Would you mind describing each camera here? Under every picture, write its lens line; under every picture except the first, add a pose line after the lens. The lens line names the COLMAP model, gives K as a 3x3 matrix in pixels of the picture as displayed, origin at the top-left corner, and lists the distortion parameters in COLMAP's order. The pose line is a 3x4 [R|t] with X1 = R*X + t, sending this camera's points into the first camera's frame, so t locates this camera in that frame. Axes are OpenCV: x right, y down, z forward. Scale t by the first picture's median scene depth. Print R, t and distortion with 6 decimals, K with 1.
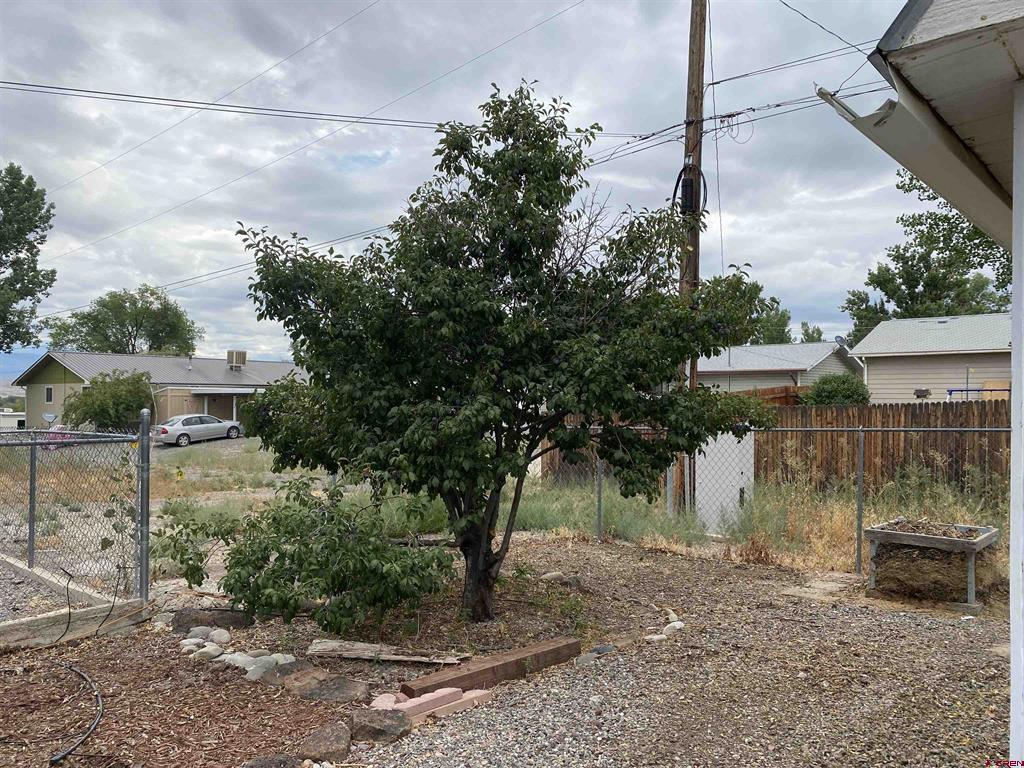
lens RADIAL K [[777.7, 0, 511.5], [0, 777.7, 387.9], [0, 0, 1]] dist [0.036762, -0.037372]
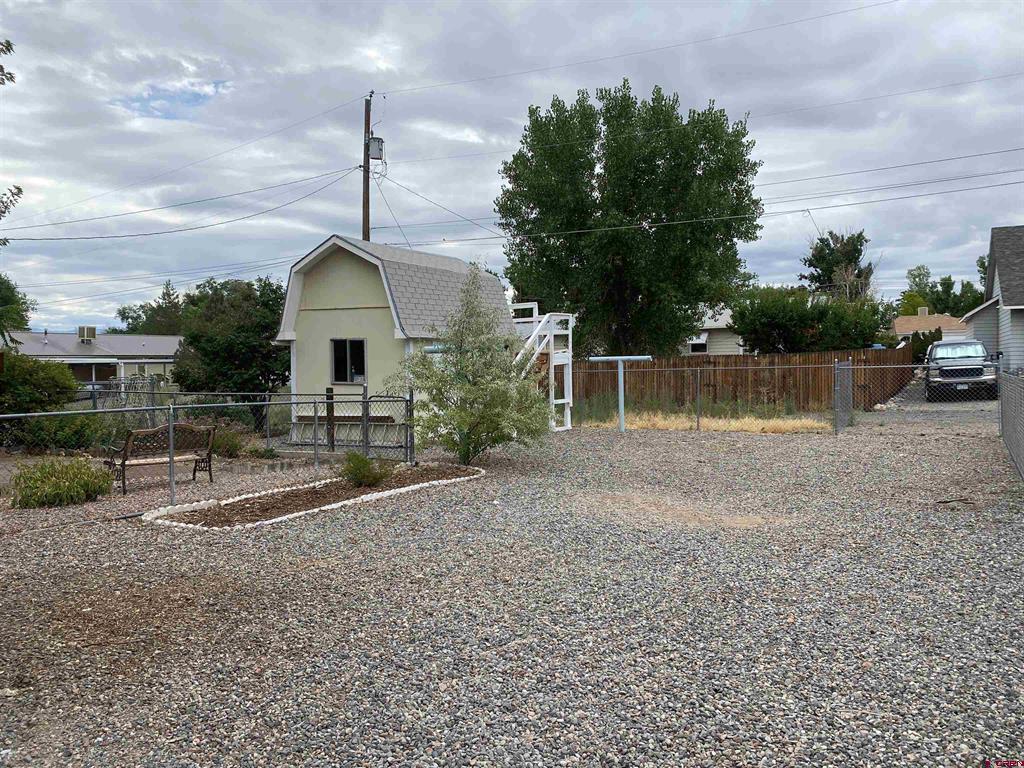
lens RADIAL K [[777.7, 0, 512.7], [0, 777.7, 380.8], [0, 0, 1]] dist [0.036762, -0.037372]
pose [[0.980146, -0.017350, 0.197514, 0.060483], [0.009570, 0.999143, 0.040277, -0.009536], [-0.198044, -0.037588, 0.979472, -0.403680]]
